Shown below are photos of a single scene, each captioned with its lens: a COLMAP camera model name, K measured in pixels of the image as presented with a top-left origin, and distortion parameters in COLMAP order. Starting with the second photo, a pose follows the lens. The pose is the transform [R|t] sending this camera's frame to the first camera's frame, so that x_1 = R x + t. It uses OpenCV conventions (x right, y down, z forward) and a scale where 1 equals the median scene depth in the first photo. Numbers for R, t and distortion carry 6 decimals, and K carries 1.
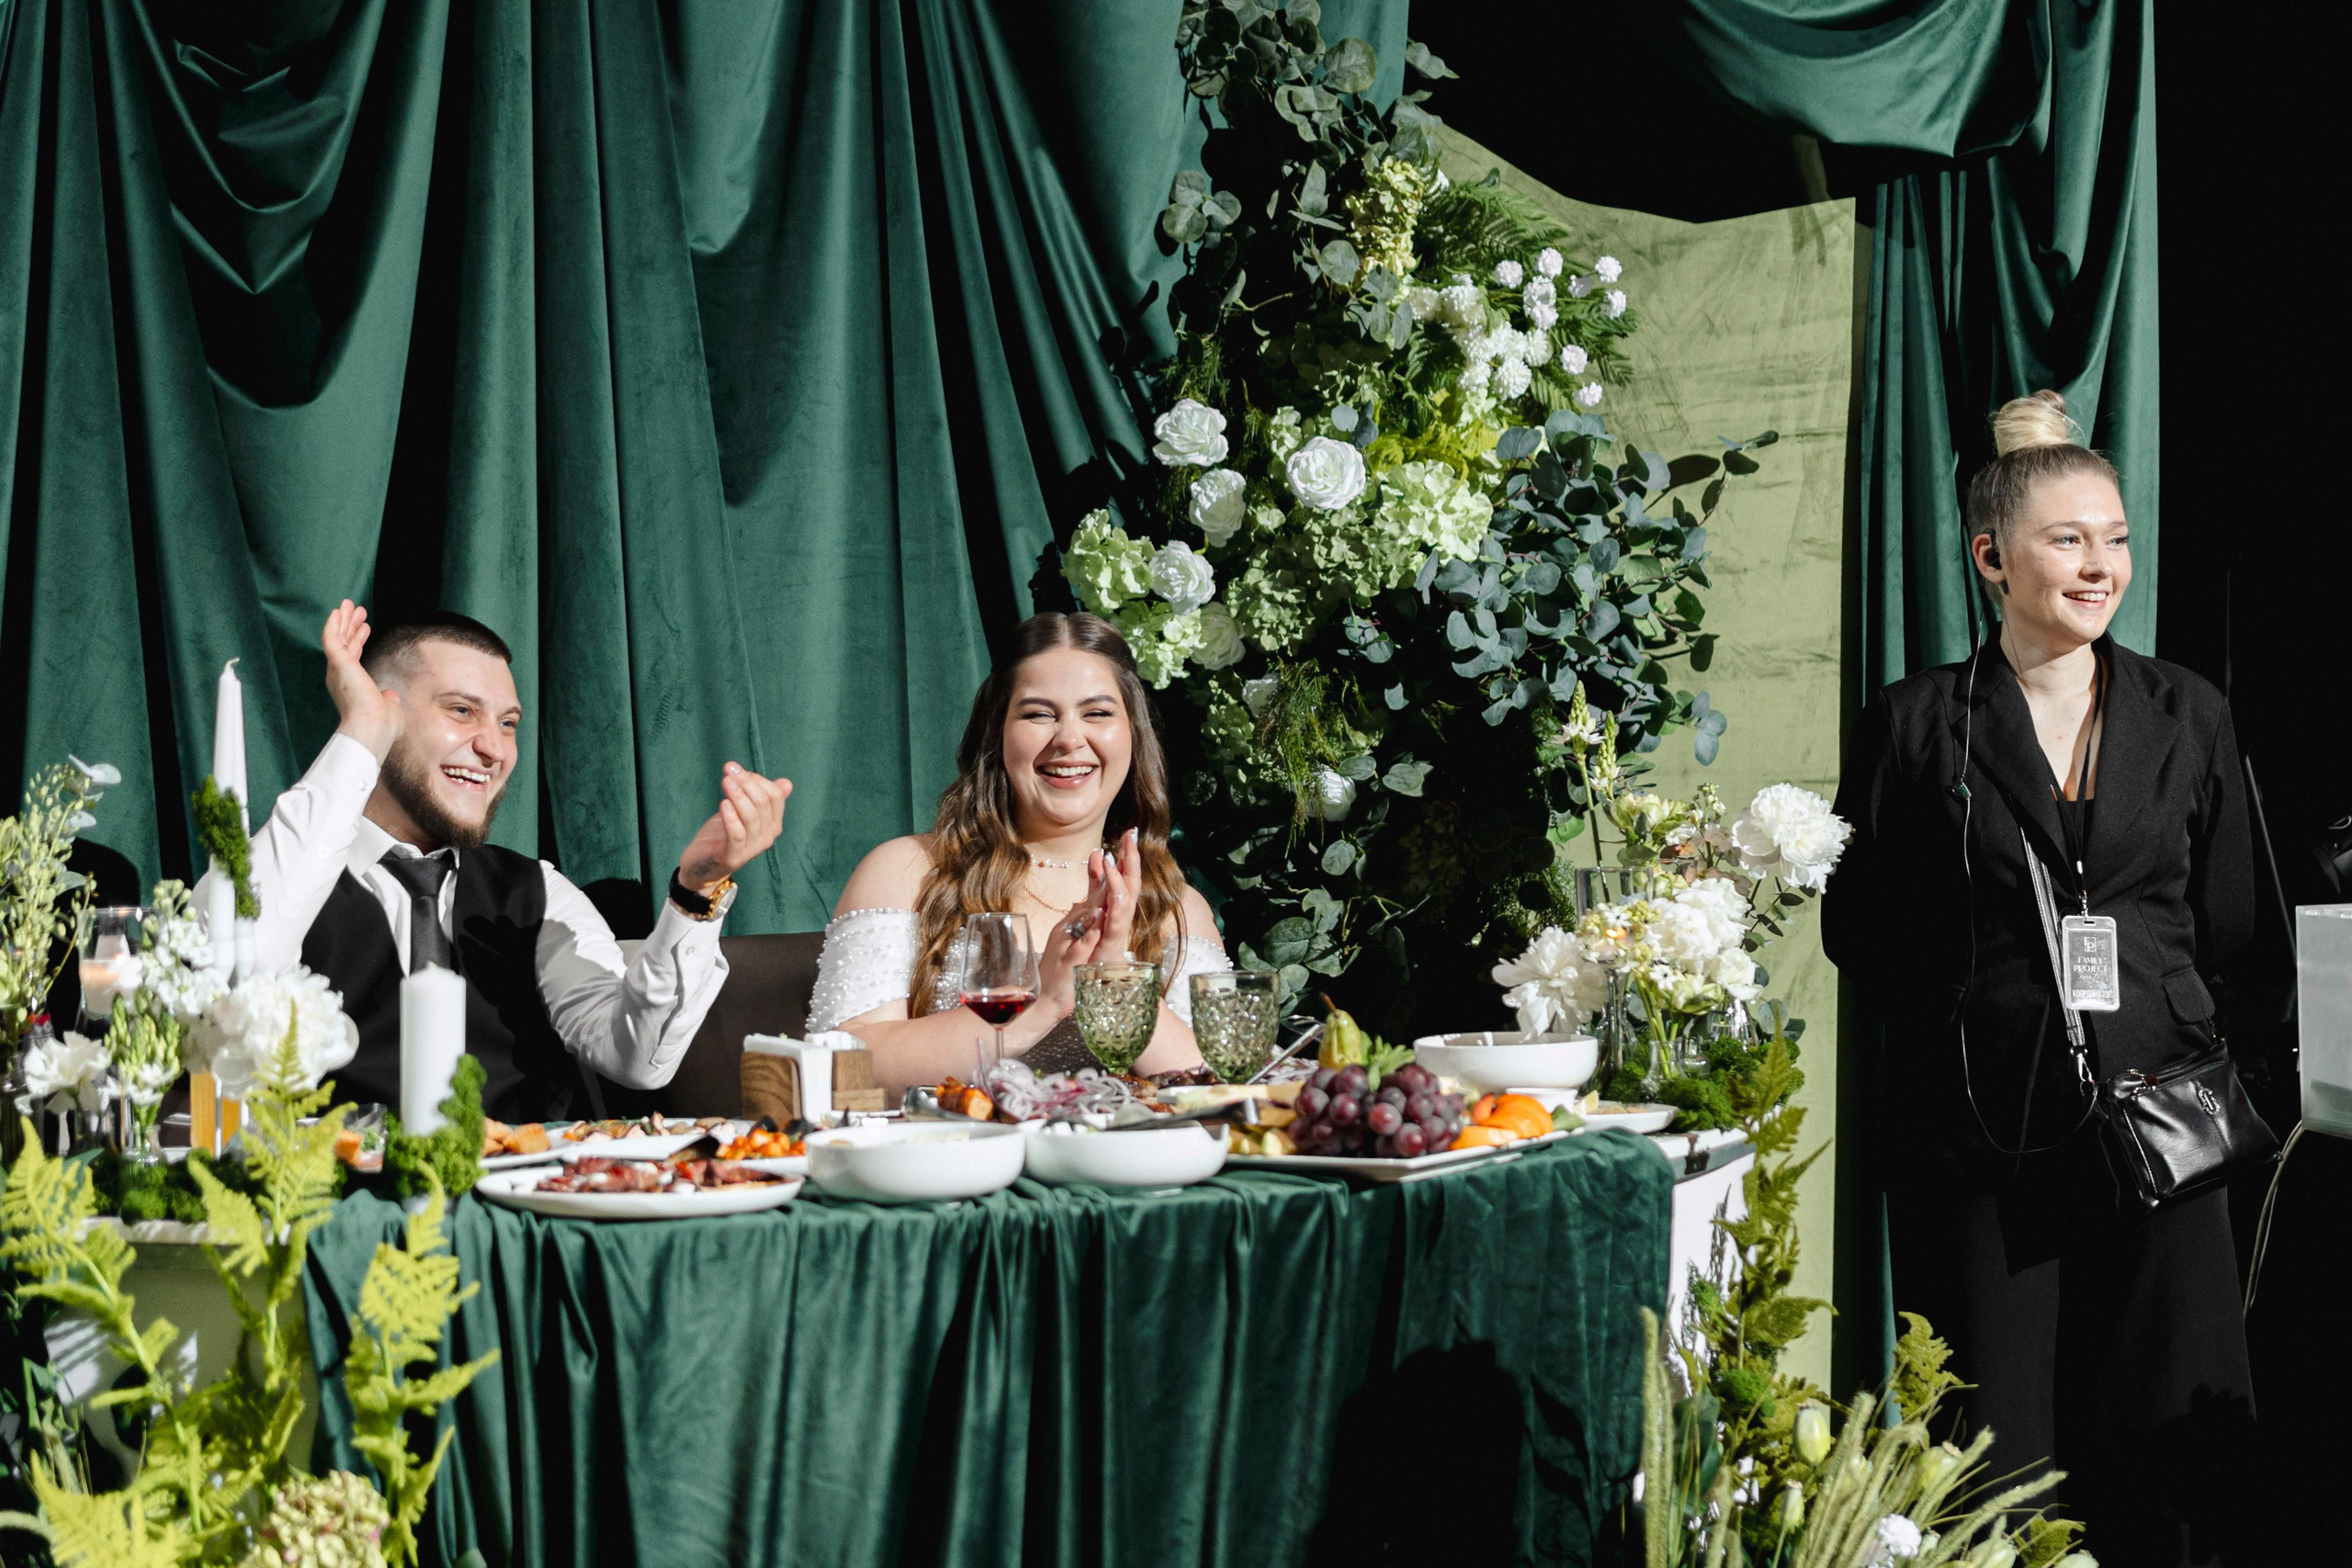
lens RADIAL K [[3738.1, 0, 1176.0], [0, 3738.1, 784.0], [0, 0, 1]] dist [-0.025495, 0.038696]
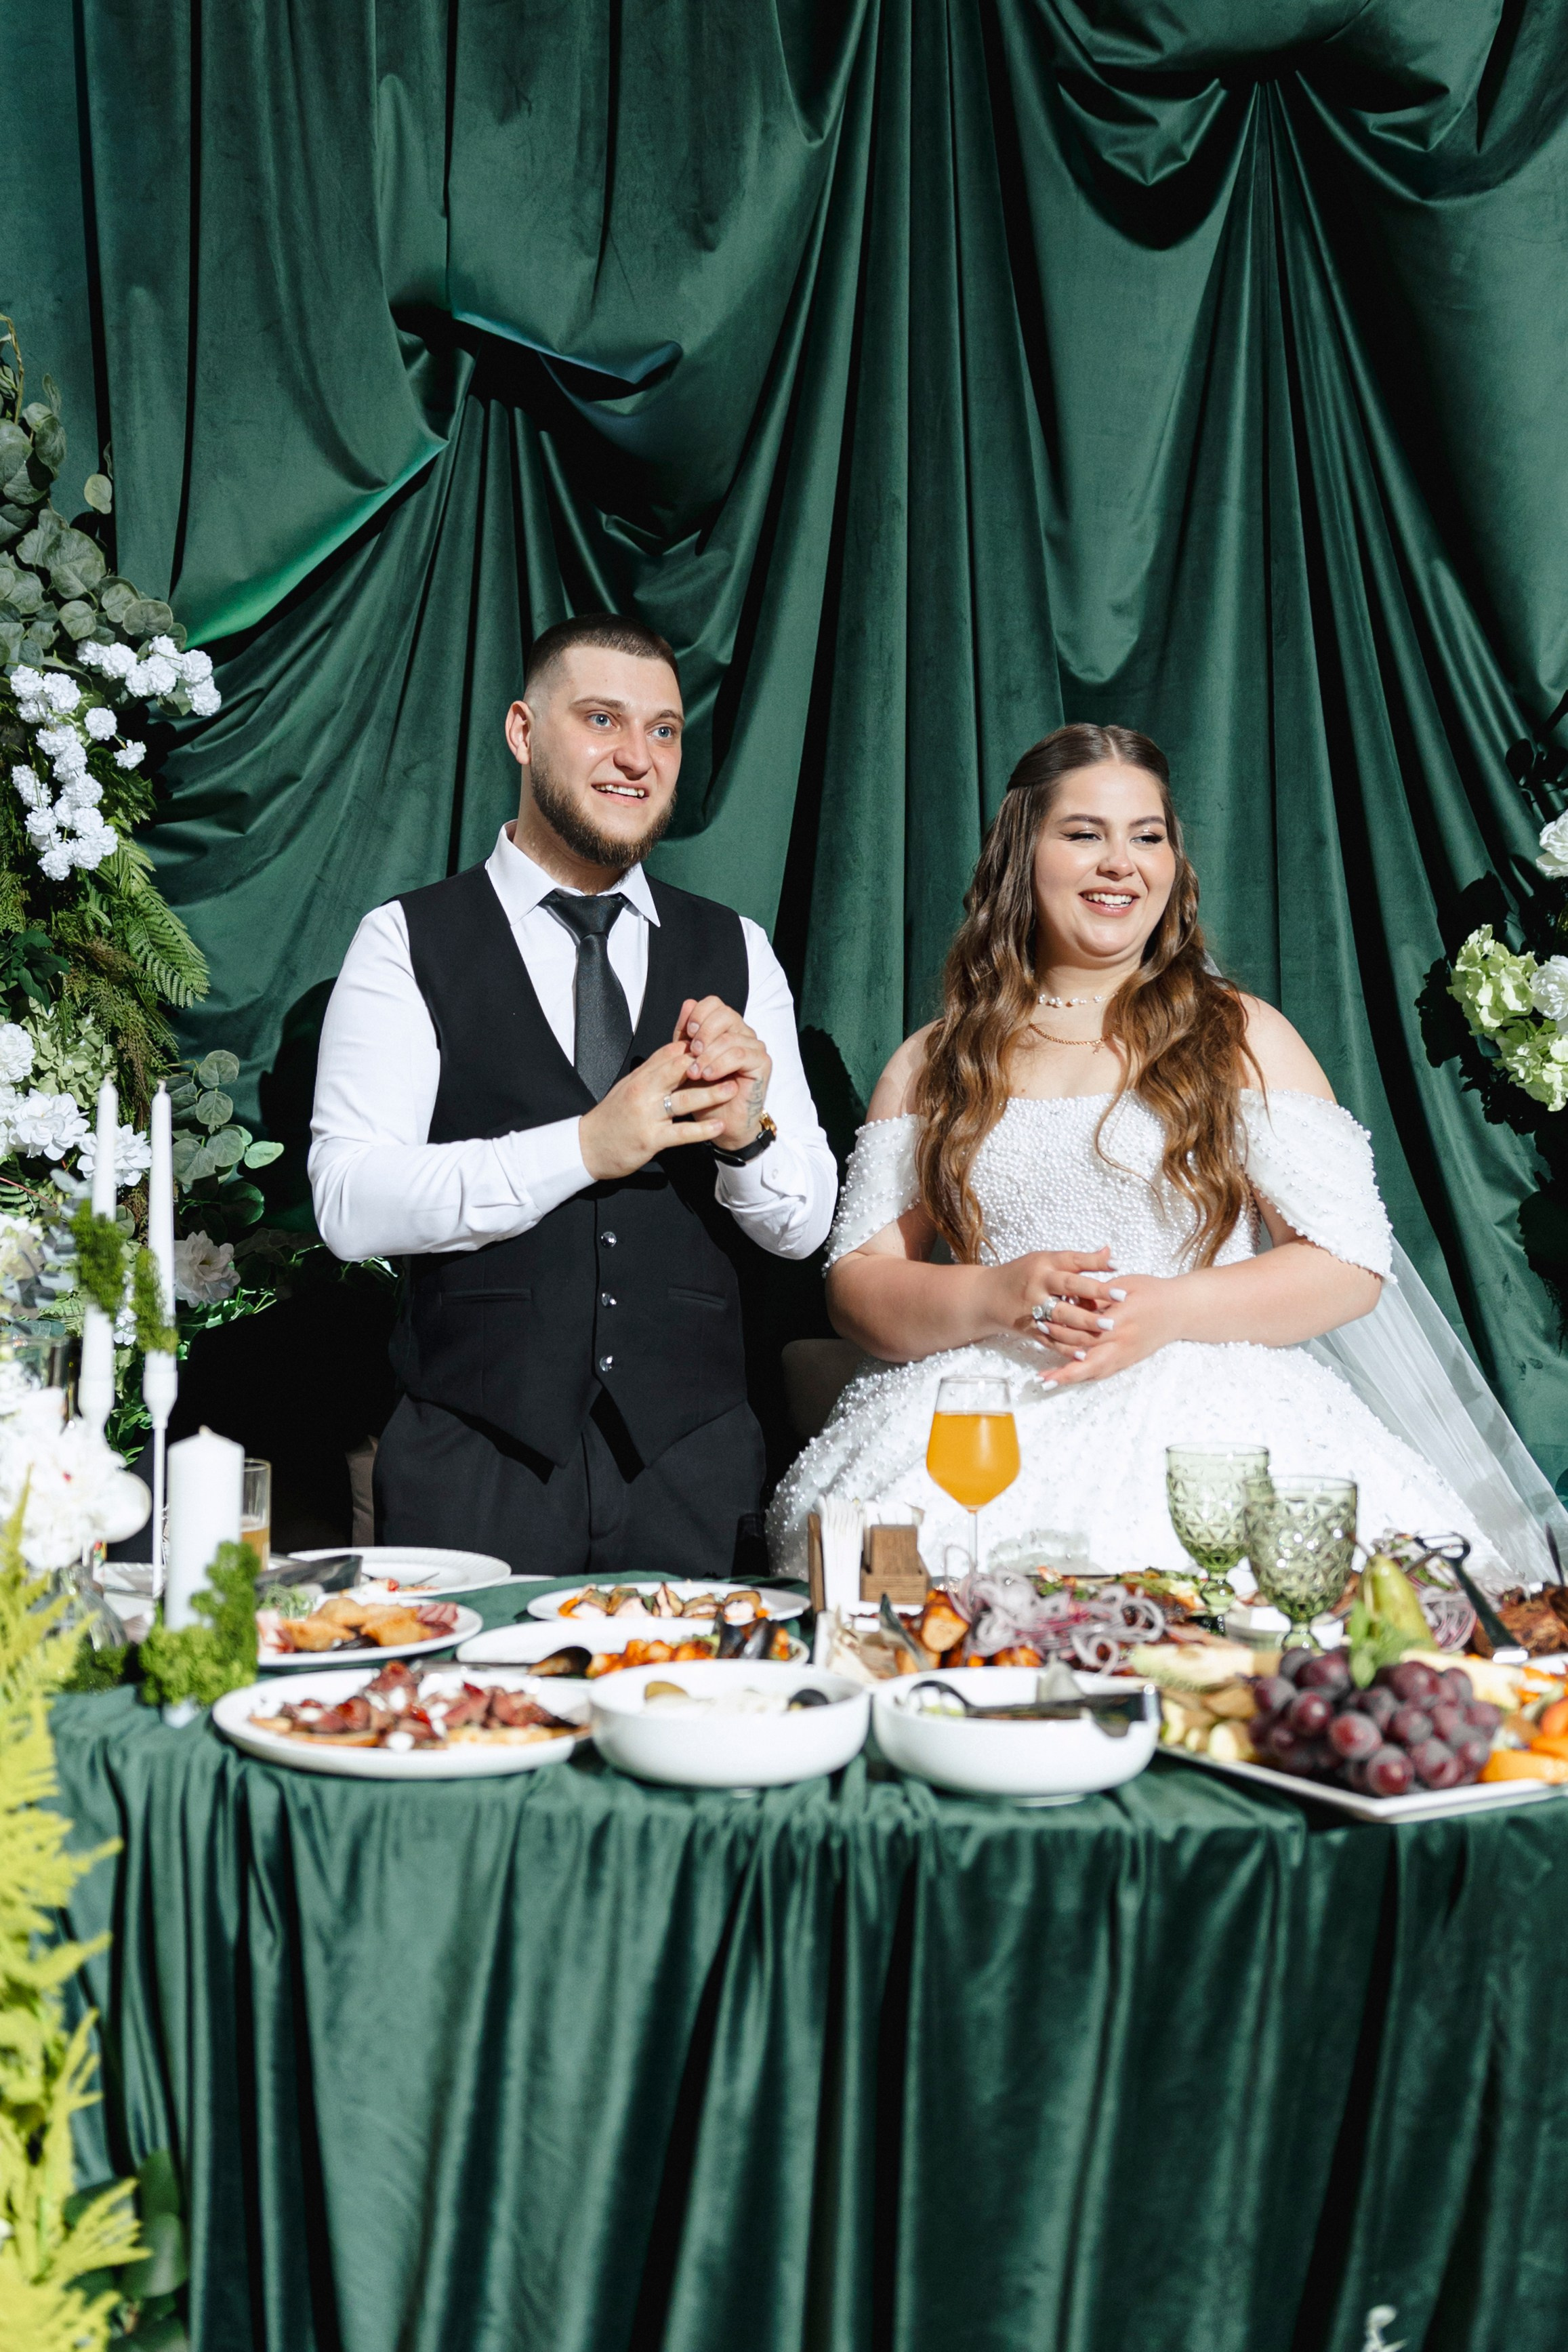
lens RADIAL K [[2601.2, 0, 701.3], [0, 2601.2, 1120.2], [0, 0, 1]] dist [-0.000907, -0.006047]
pose [[0.895065, 0.016632, -0.445626, 0.154258], [-0.023526, 0.999674, -0.009943, -0.017719], [0.445316, 0.019384, 0.895164, 0.479187]]
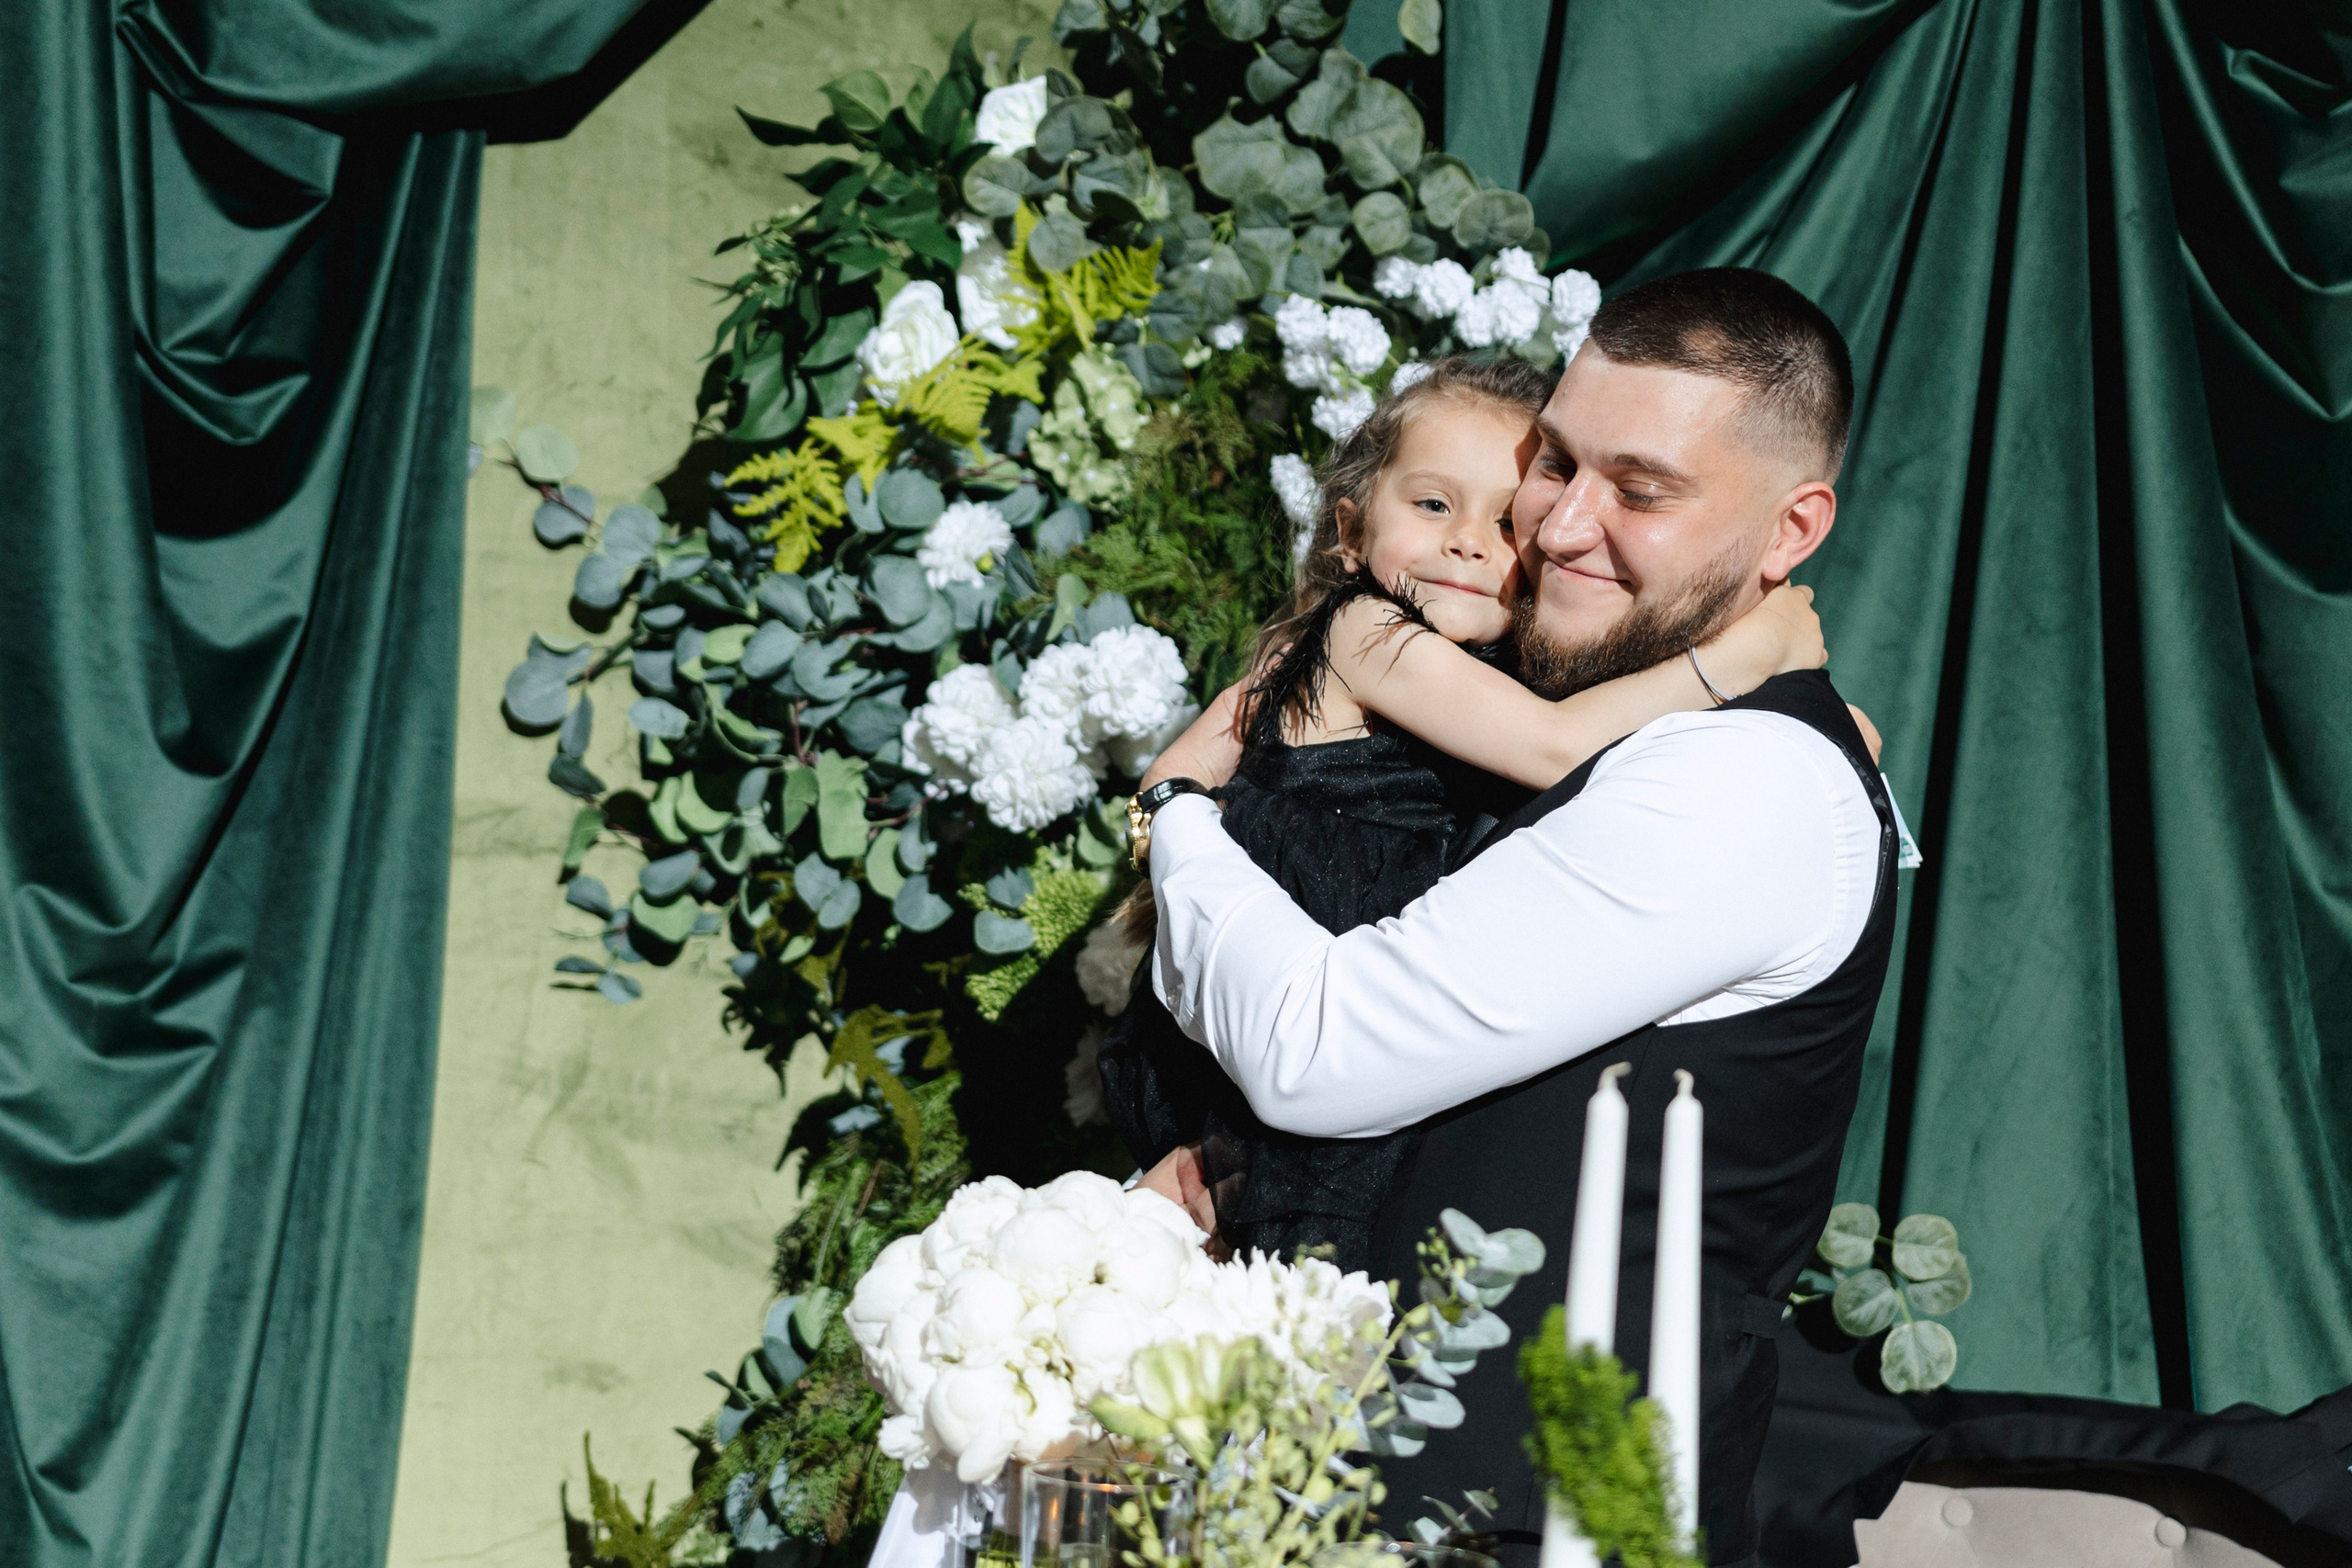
lens RADIAL K [[3480.3, 0, 1176.0], [0, 3480.3, 784.0], [0, 0, 1]] dist [-0.009573, 0.023604]
pose [[0.769027, 0.026348, -0.638673, -0.018808], [-0.067073, 0.996961, -0.039635, -0.045577], [0.635688, 0.073318, 0.768457, 0.608524]]
